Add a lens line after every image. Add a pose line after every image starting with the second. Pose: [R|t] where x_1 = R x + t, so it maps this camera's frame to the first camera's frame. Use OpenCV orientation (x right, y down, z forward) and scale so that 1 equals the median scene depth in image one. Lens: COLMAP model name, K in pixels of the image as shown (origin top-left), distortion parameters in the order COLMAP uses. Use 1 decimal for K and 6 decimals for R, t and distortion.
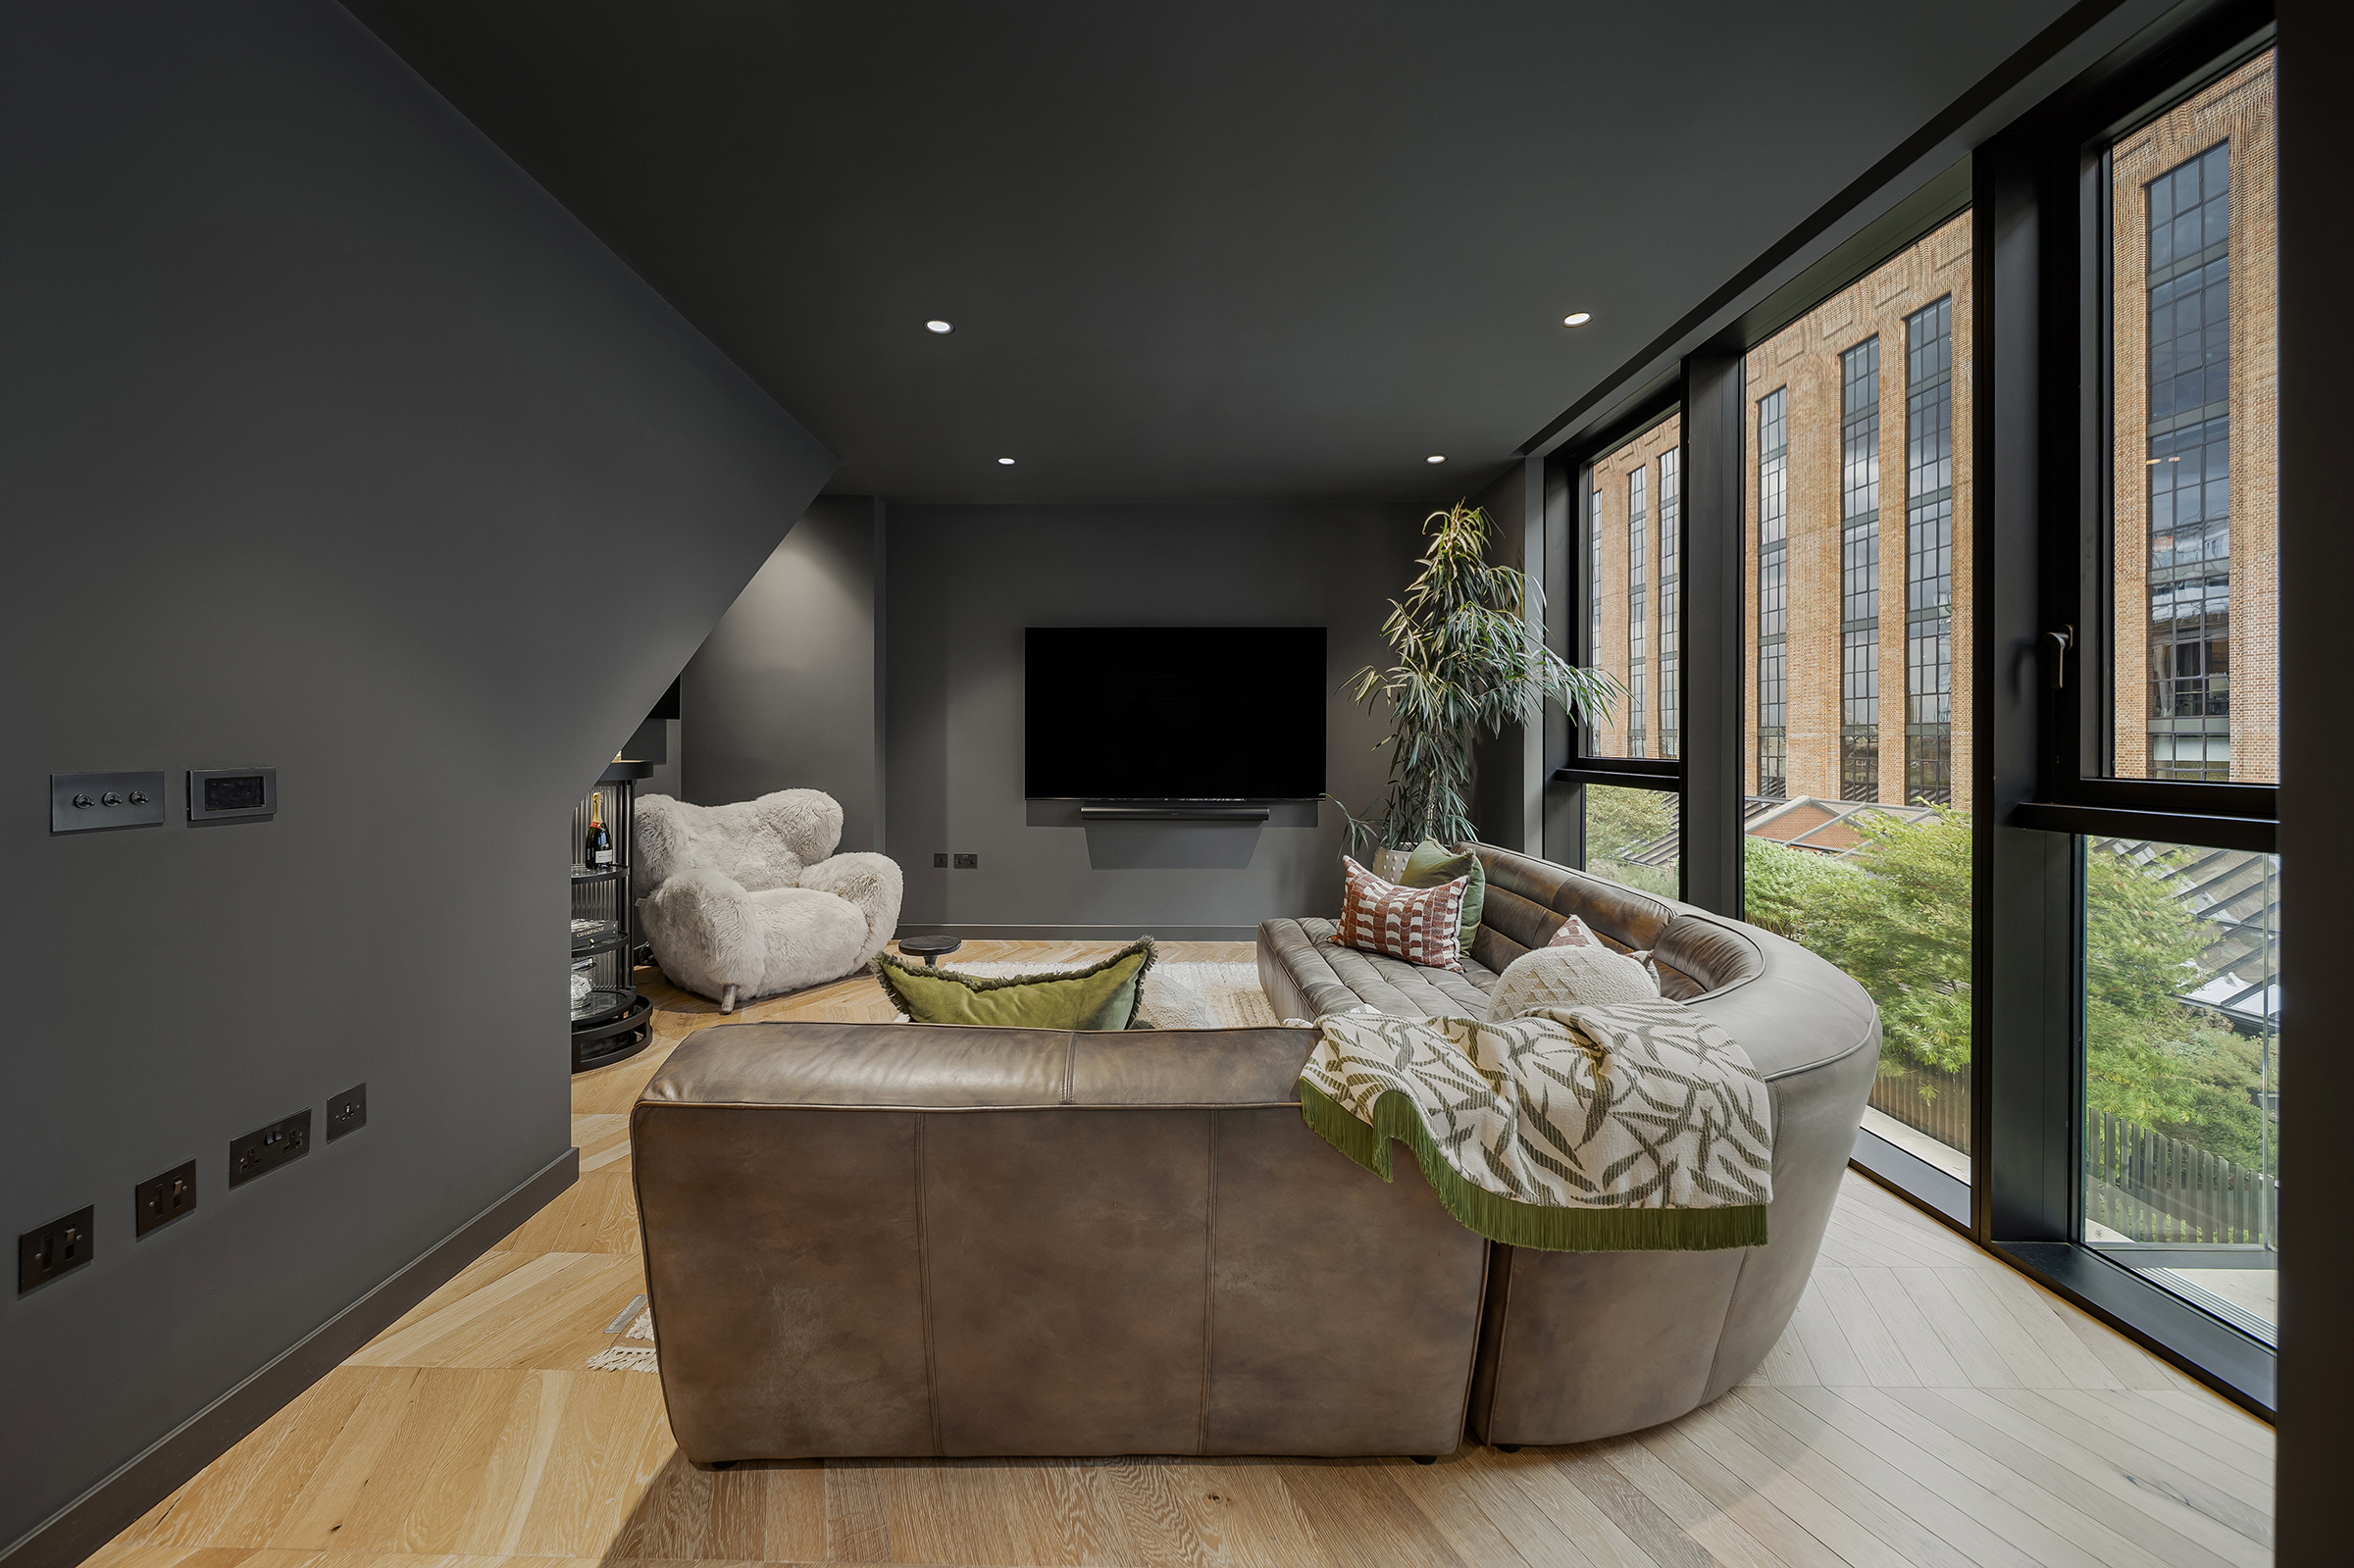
lens RADIAL K [[882.1, 0, 1174.4], [0, 882.1, 744.2], [0, 0, 1]] dist [0.000272, -0.000285]
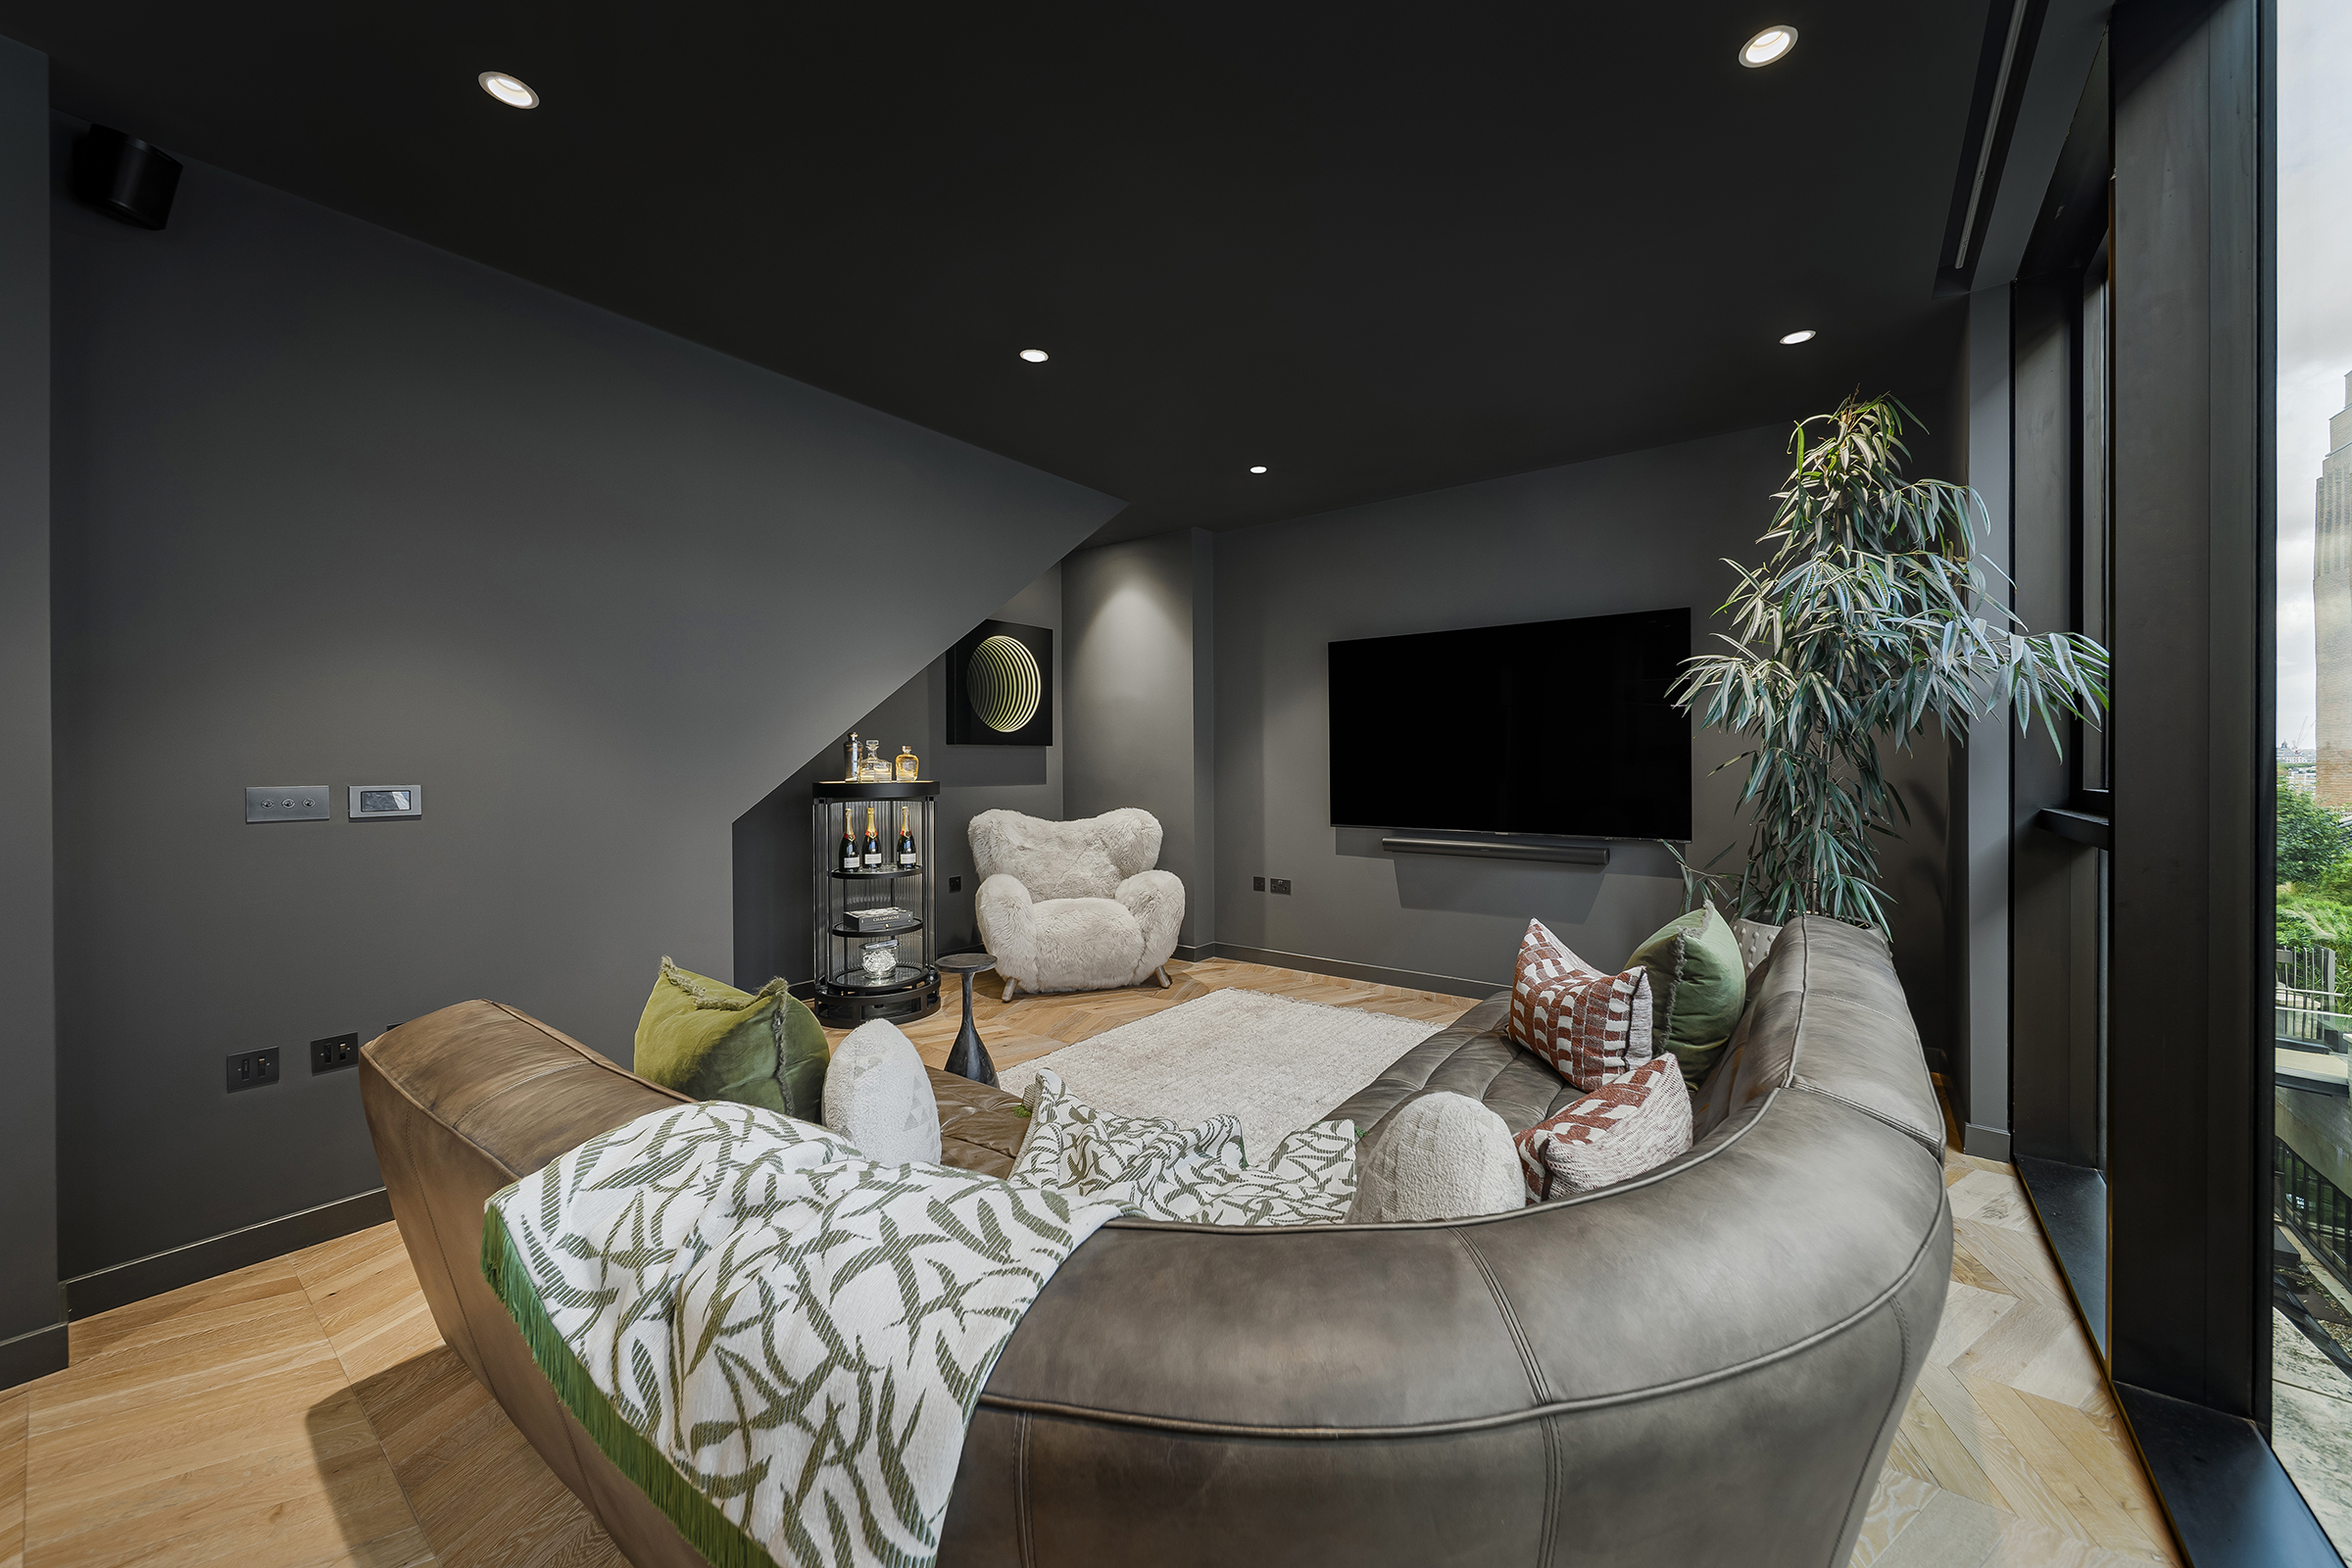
lens RADIAL K [[881.4, 0, 1183.5], [0, 881.4, 773.1], [0, 0, 1]] dist [0.000272, -0.000285]
pose [[0.806836, 0.003046, -0.590768, 0.356938], [0.002234, 0.999964, 0.008206, -0.001829], [0.590772, -0.007941, 0.806800, 0.211846]]
